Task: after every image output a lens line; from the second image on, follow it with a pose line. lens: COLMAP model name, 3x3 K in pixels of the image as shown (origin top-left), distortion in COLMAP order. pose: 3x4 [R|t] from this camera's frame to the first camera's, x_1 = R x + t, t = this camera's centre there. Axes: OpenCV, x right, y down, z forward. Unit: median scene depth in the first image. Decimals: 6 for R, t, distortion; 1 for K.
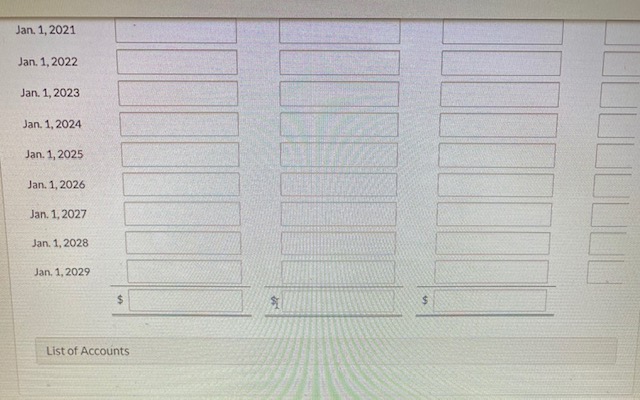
lens RADIAL K [[483.6, 0, 320.1], [0, 483.6, 200.0], [0, 0, 1]] dist [-0.010217, 0.016087]
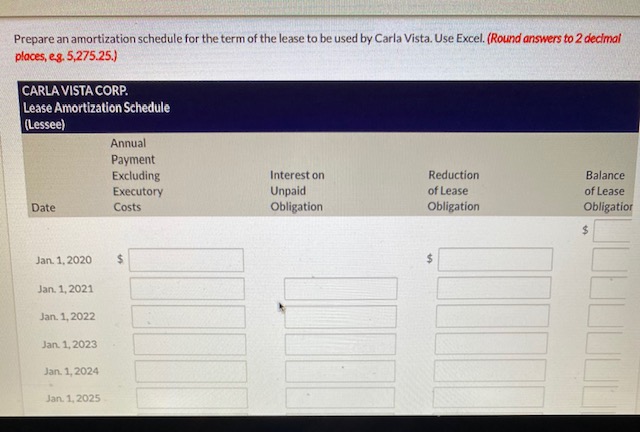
lens RADIAL K [[481.4, 0, 320.2], [0, 481.4, 216.0], [0, 0, 1]] dist [0.006896, -0.013432]
pose [[0.999985, -0.003081, -0.004558, 0.000886], [0.003063, 0.999988, -0.003812, -0.424401], [0.004569, 0.003798, 0.999982, -0.054706]]
